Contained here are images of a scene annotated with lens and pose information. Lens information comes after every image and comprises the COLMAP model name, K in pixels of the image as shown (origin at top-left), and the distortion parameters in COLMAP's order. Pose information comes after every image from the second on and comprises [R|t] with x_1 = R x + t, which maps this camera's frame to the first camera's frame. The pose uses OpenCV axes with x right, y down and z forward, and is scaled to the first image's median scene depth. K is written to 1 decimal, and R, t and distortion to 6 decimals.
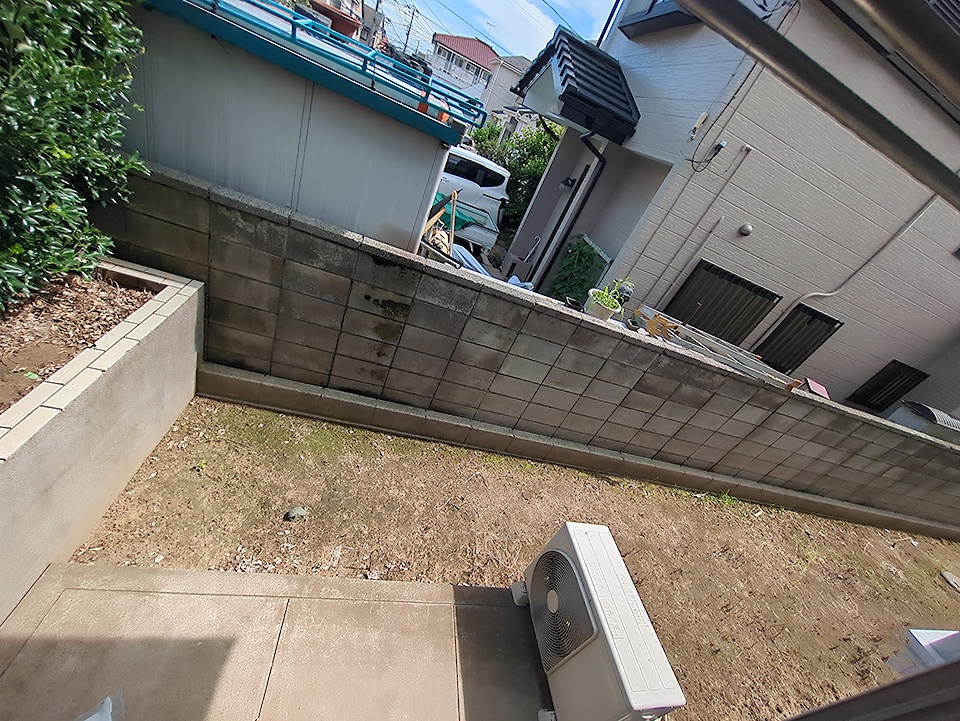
lens RADIAL K [[379.0, 0, 483.1], [0, 379.0, 361.0], [0, 0, 1]] dist [0.001060, 0.000130]
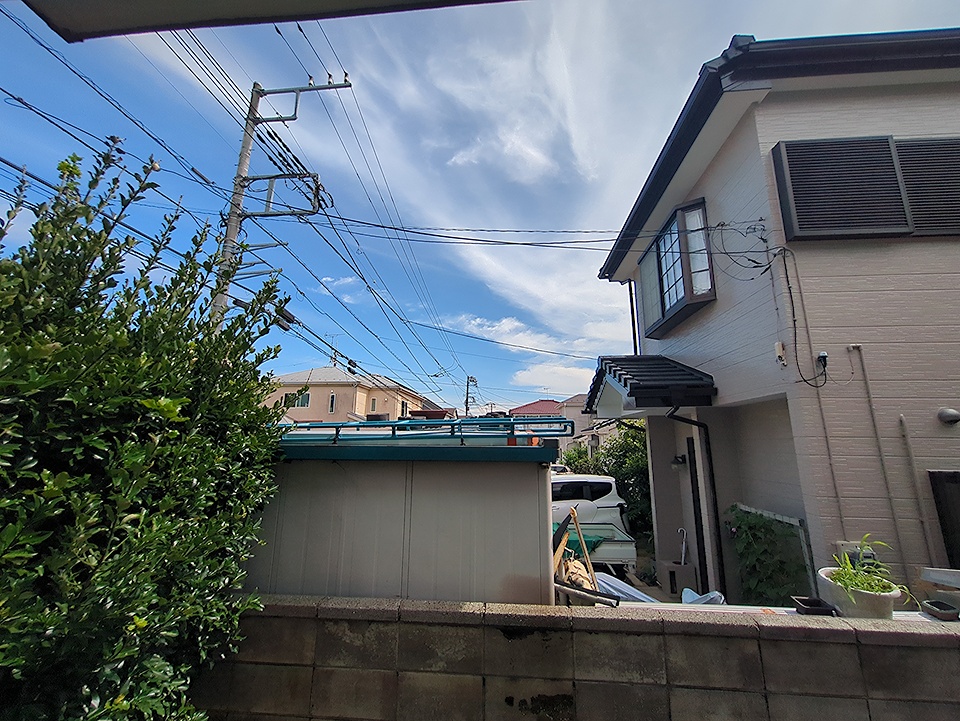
lens RADIAL K [[380.7, 0, 484.1], [0, 380.7, 361.9], [0, 0, 1]] dist [-0.002041, 0.000407]
pose [[0.904880, -0.412401, -0.105442, -0.024605], [0.199458, 0.629624, -0.750859, -0.046107], [0.376044, 0.658406, 0.651991, 0.137879]]
